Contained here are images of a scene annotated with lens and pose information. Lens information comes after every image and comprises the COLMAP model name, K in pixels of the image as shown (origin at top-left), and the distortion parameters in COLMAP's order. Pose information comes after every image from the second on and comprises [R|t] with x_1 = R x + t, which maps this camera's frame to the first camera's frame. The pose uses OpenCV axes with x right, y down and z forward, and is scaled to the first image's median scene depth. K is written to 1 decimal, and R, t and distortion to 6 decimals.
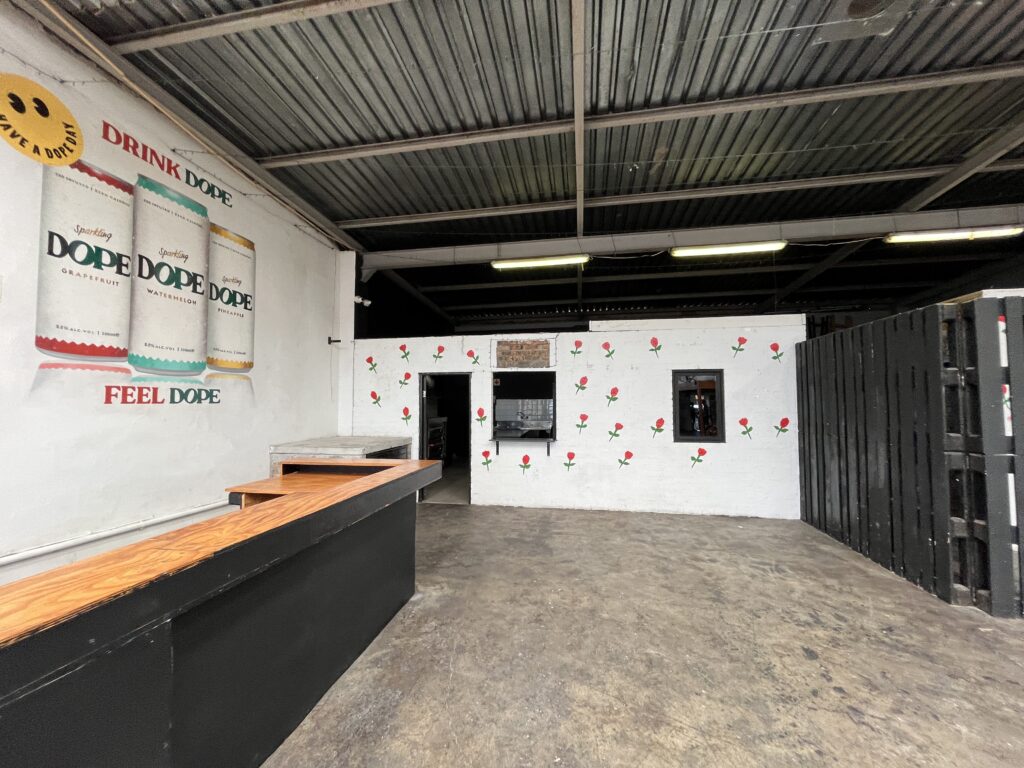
lens RADIAL K [[414.6, 0, 510.1], [0, 414.6, 380.9], [0, 0, 1]] dist [-0.000936, -0.000787]
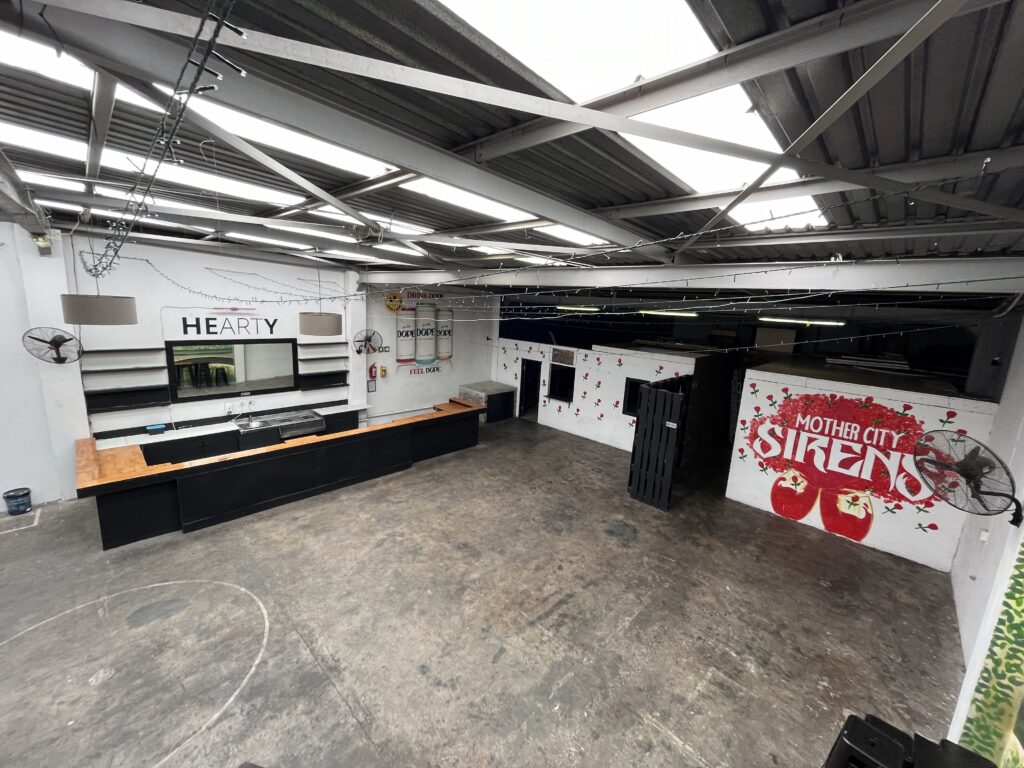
lens RADIAL K [[414.6, 0, 505.6], [0, 414.6, 382.7], [0, 0, 1]] dist [-0.000936, -0.000787]
pose [[0.824409, 0.152273, -0.545126, 1.292016], [-0.024356, 0.971782, 0.234619, -0.574481], [0.565470, -0.180145, 0.804855, -1.111108]]
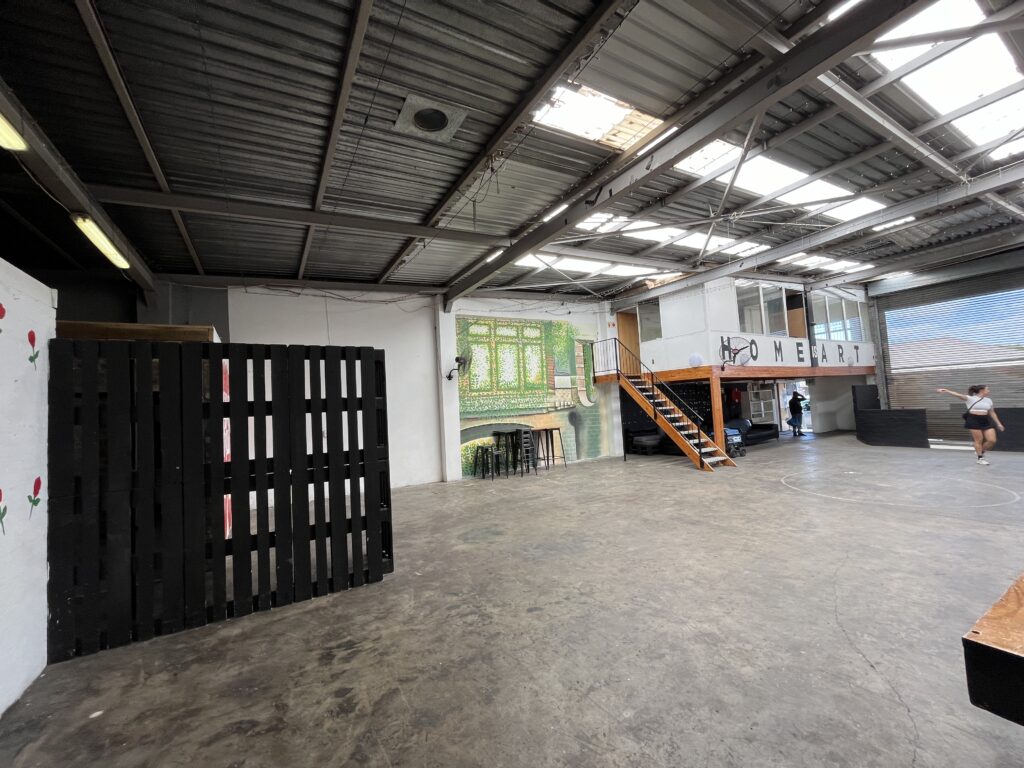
lens RADIAL K [[414.6, 0, 509.0], [0, 414.6, 380.8], [0, 0, 1]] dist [-0.000936, -0.000787]
pose [[-0.656426, 0.081560, 0.749969, -0.152691], [0.018952, 0.995608, -0.091686, 0.035406], [-0.754153, -0.045972, -0.655088, 1.139680]]
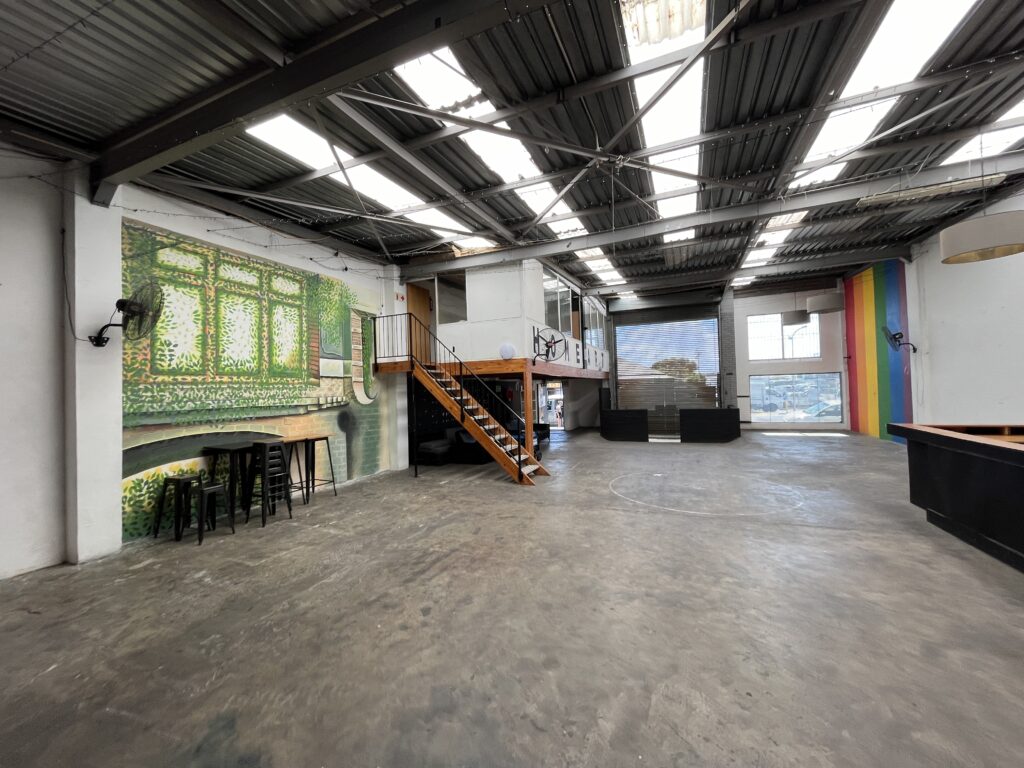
lens RADIAL K [[414.6, 0, 510.7], [0, 414.6, 381.3], [0, 0, 1]] dist [-0.000936, -0.000787]
pose [[-0.973597, 0.035175, 0.225547, 0.450349], [0.019837, 0.997356, -0.069915, 0.006183], [-0.227410, -0.063595, -0.971720, 0.713729]]
